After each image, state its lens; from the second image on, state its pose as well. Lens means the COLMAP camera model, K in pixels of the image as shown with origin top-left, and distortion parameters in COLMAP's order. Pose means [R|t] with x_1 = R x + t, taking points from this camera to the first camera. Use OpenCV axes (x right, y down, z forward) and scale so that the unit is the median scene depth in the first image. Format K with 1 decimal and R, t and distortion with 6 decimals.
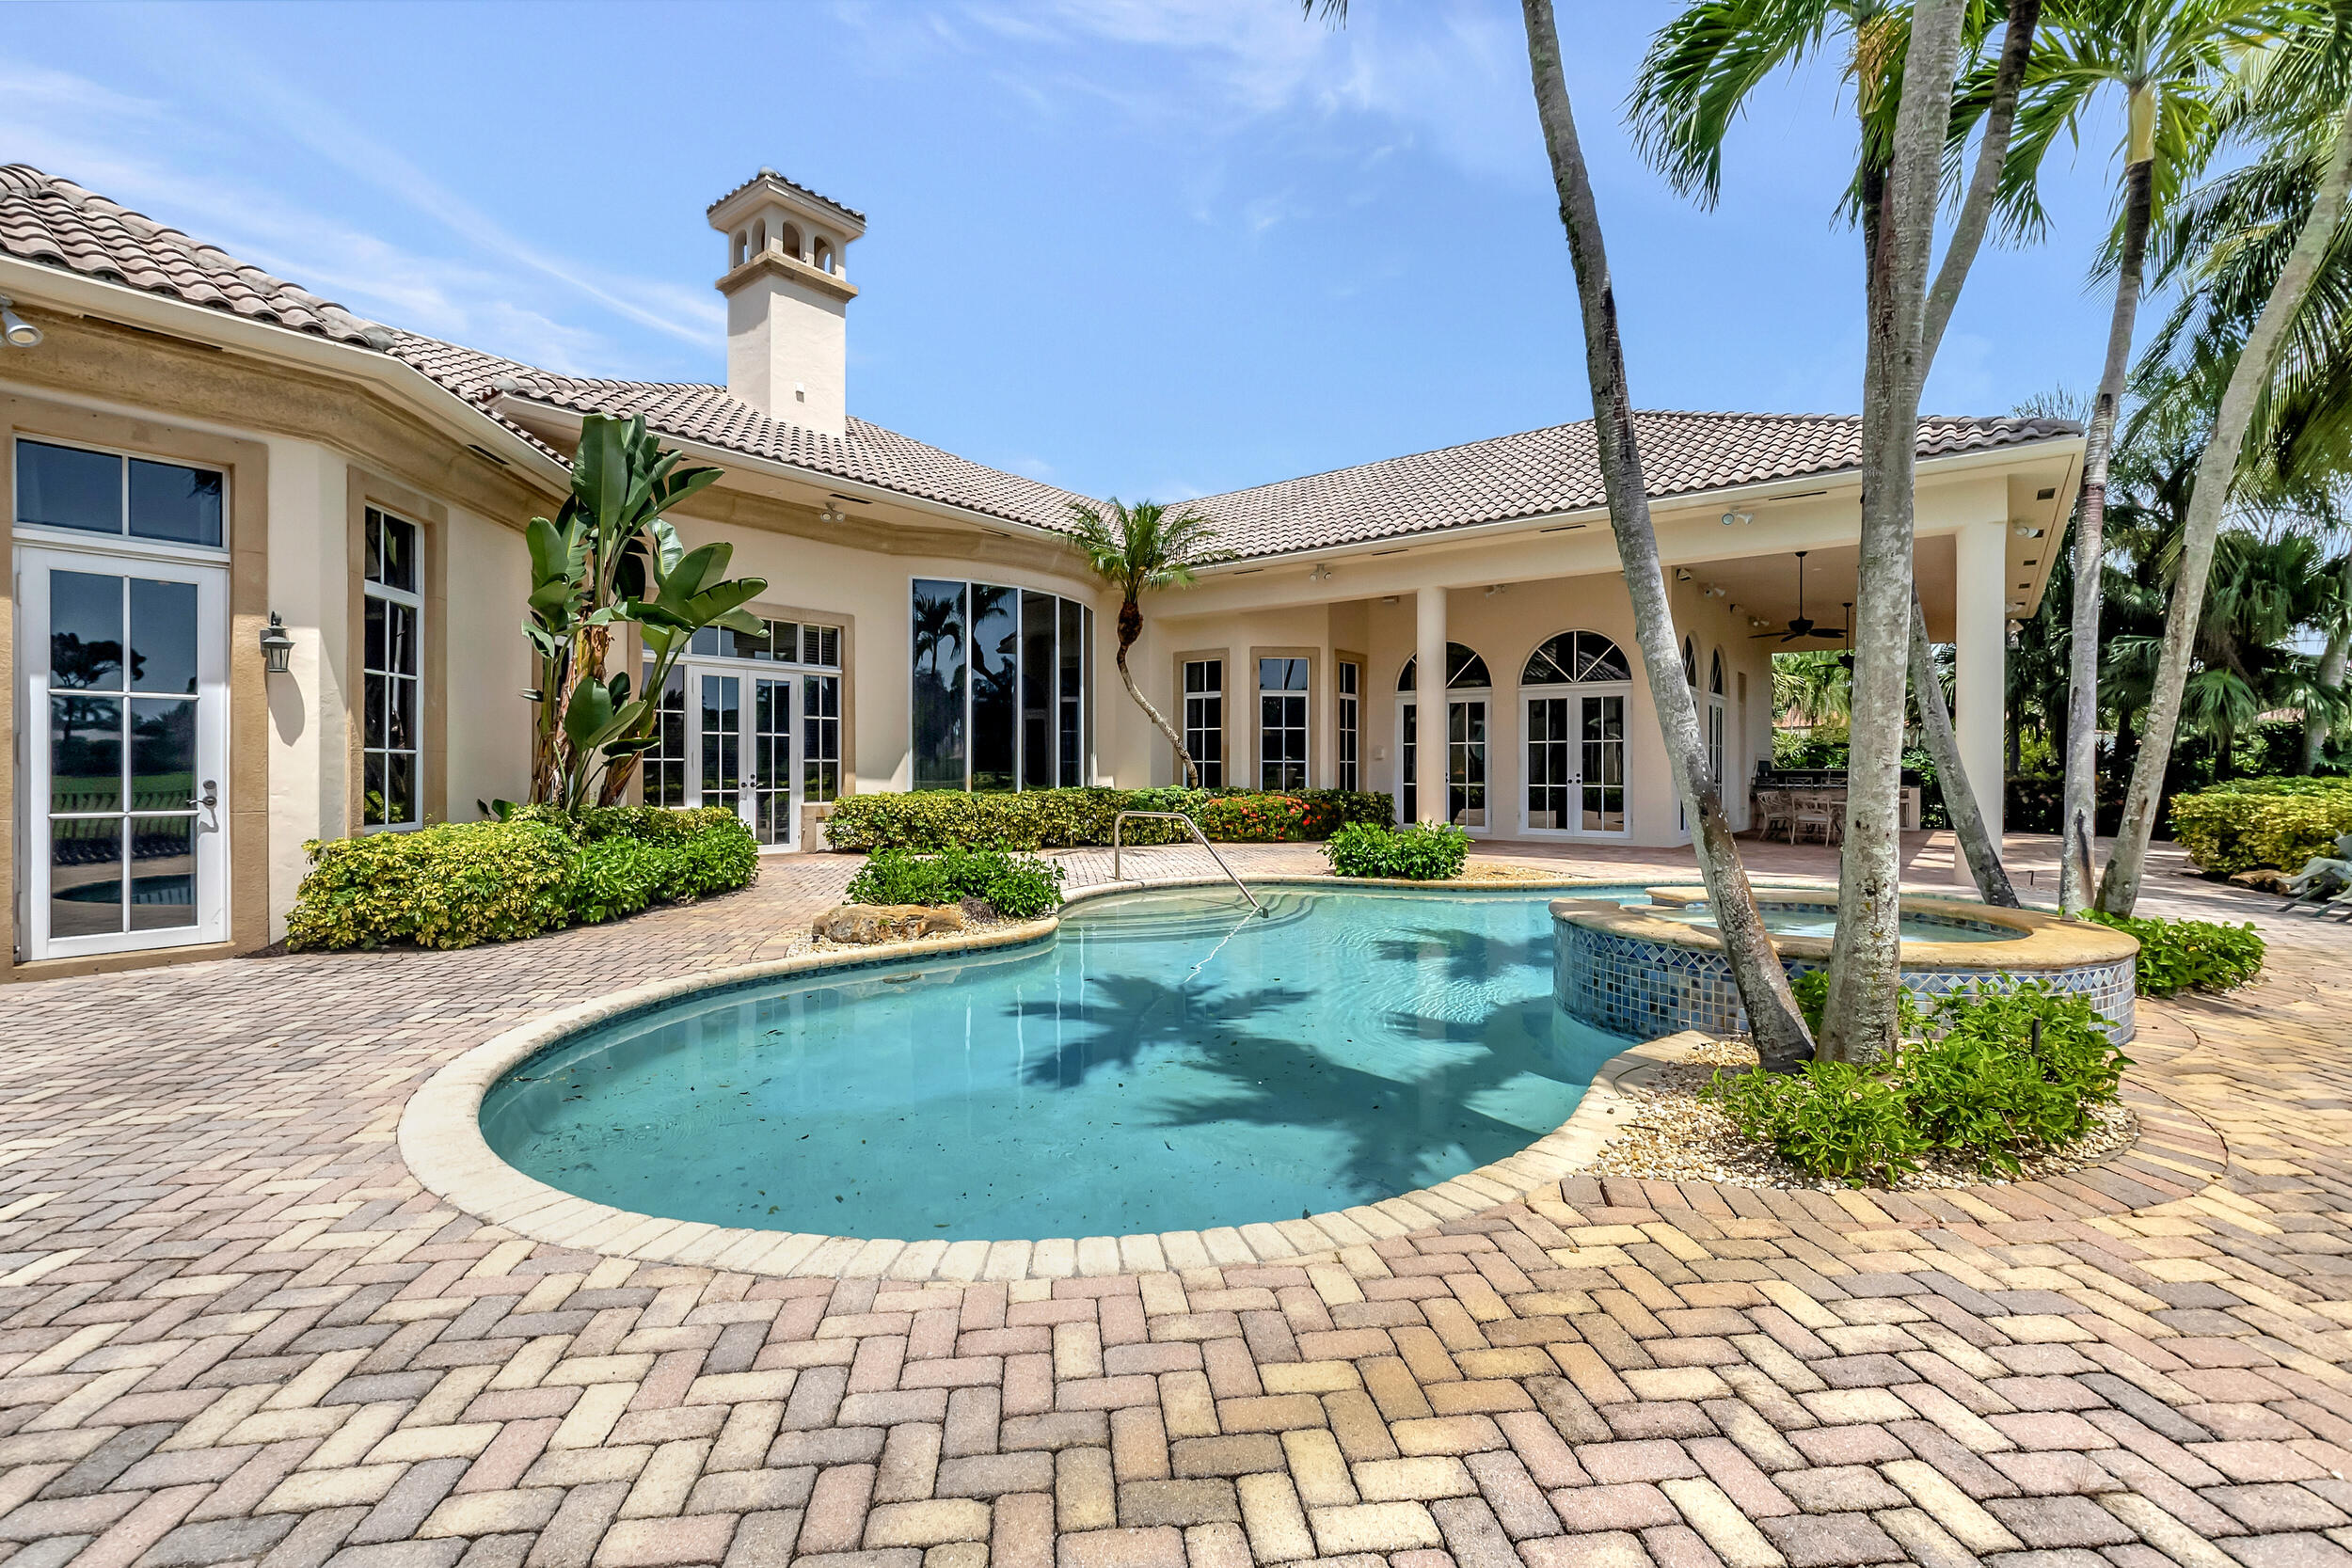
lens RADIAL K [[1045.3, 0, 1165.7], [0, 1045.3, 765.9], [0, 0, 1]] dist [-0.002060, 0.001788]
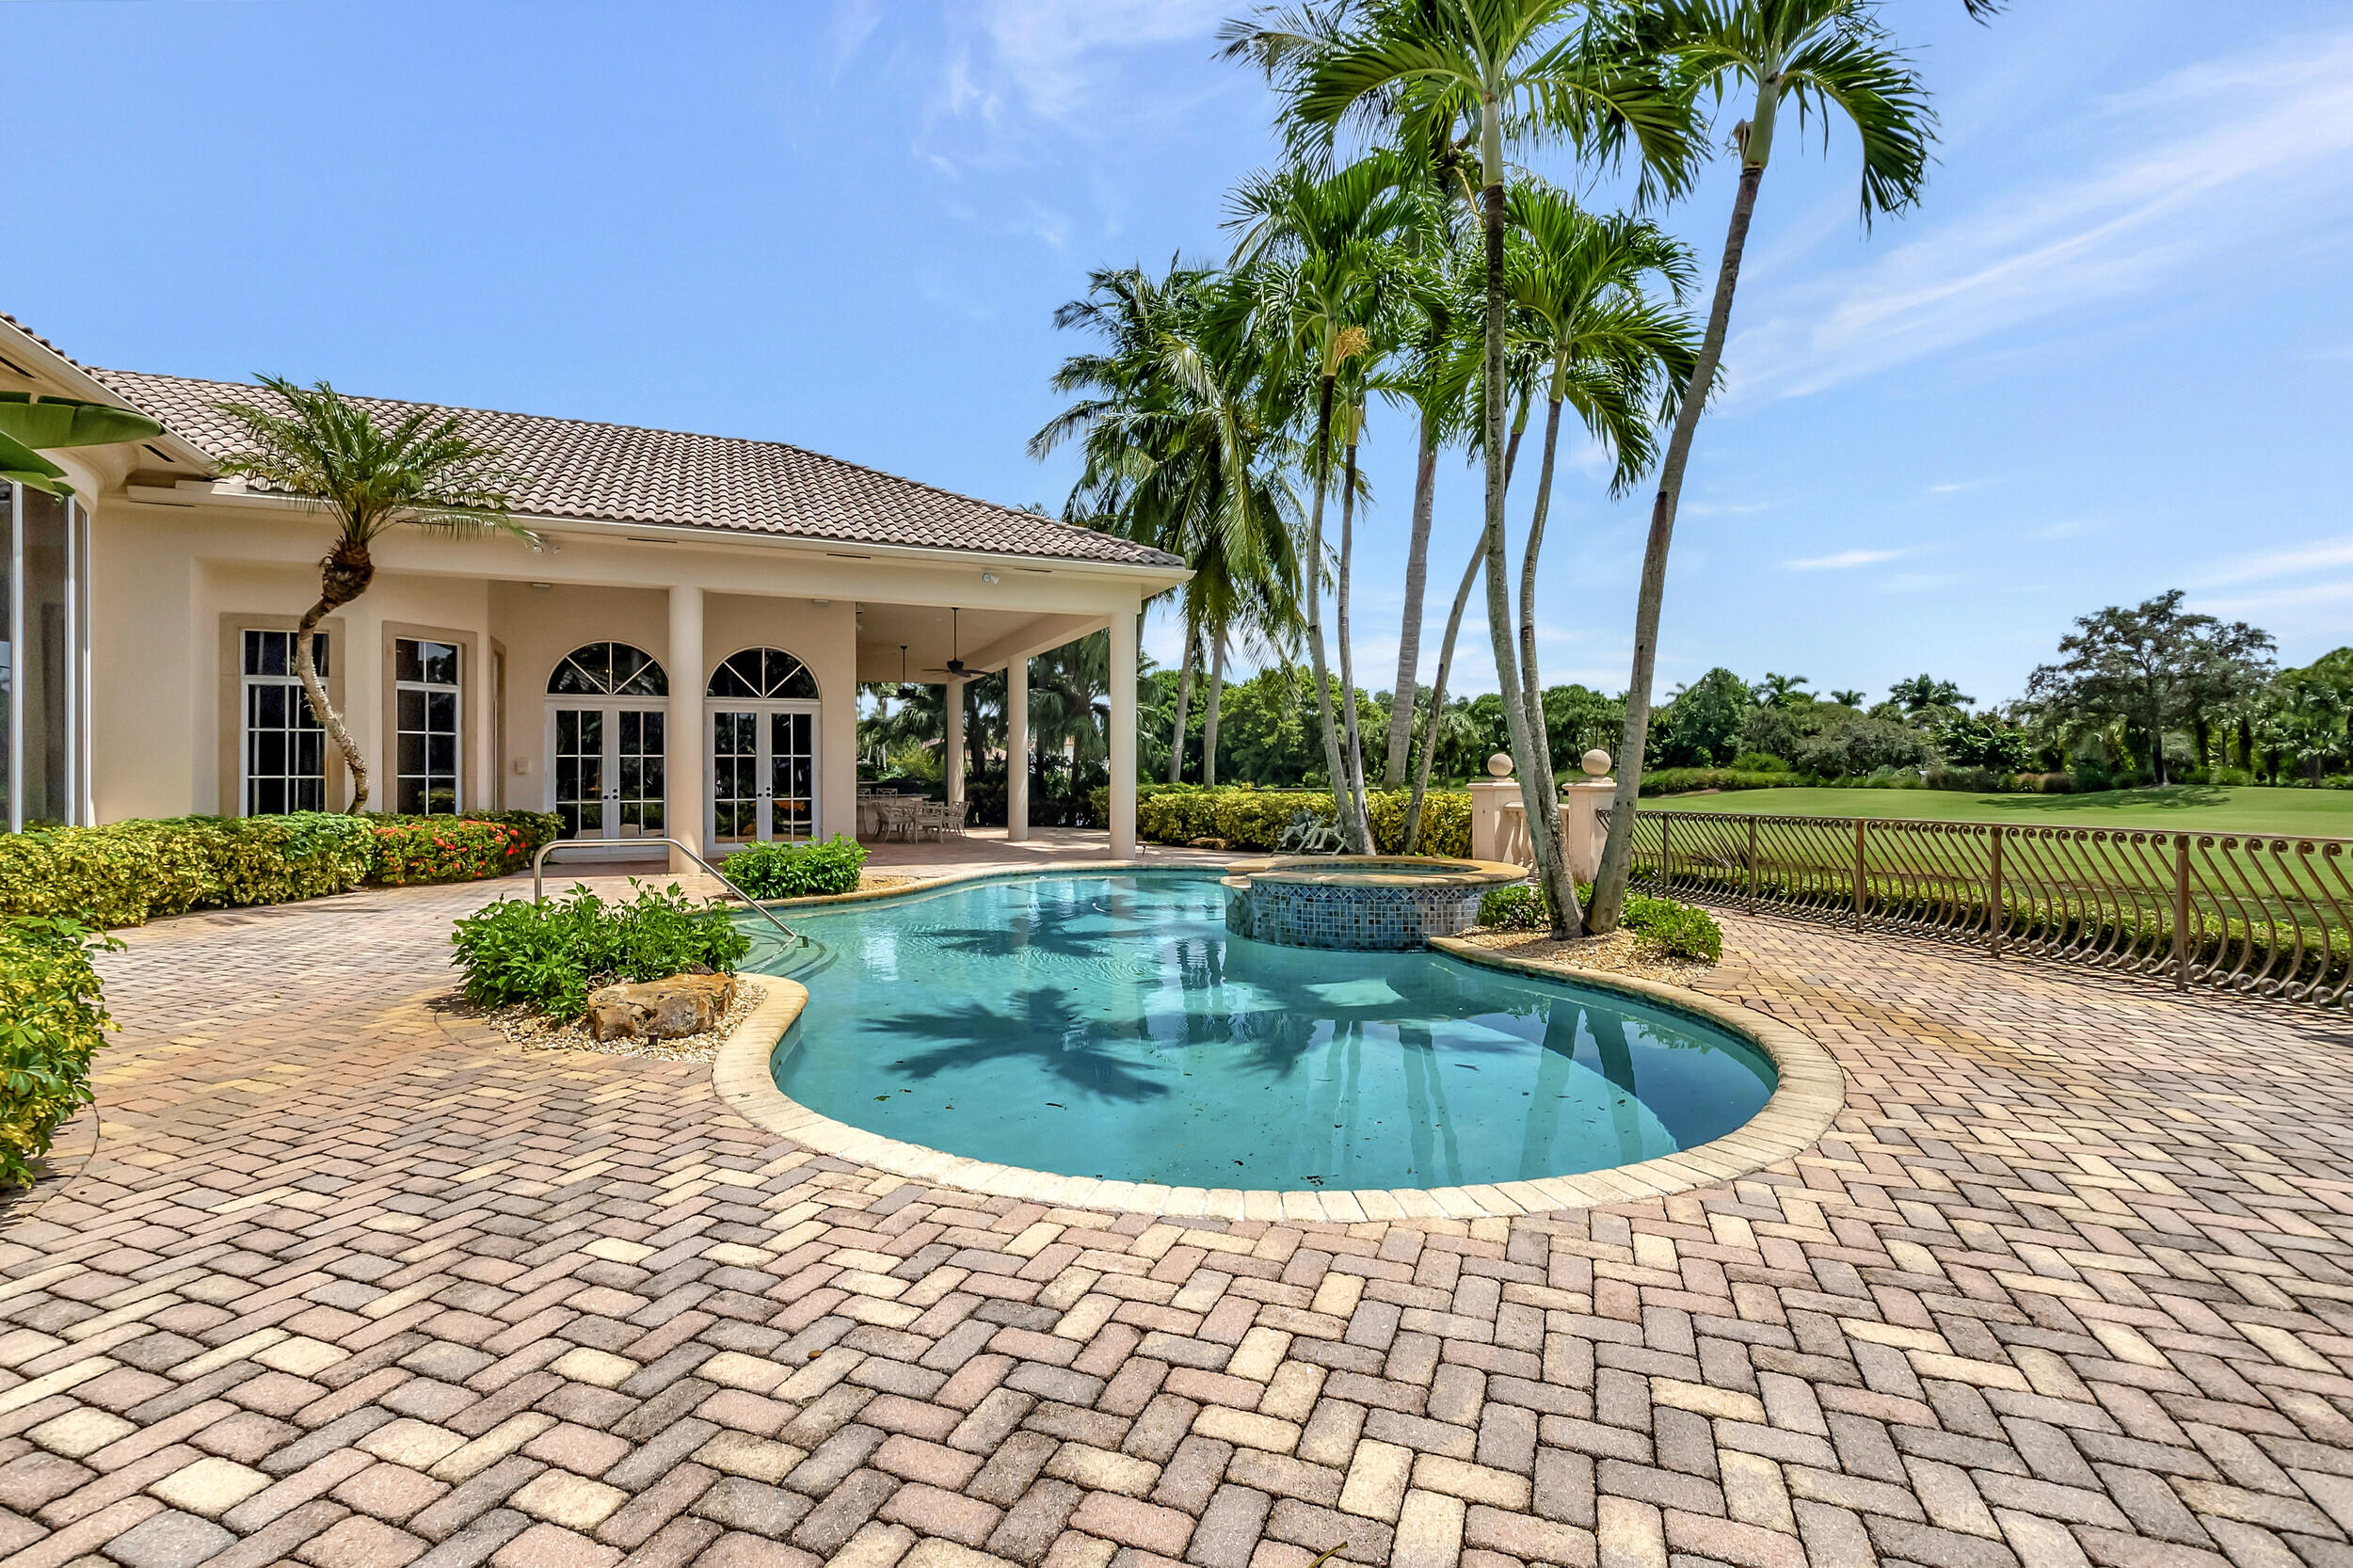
lens RADIAL K [[1045.8, 0, 1177.9], [0, 1045.8, 777.2], [0, 0, 1]] dist [-0.002060, 0.001788]
pose [[0.466403, -0.000985, 0.884572, -0.326866], [0.007296, 0.999970, -0.002734, 0.002475], [-0.884542, 0.007729, 0.466396, 0.173030]]
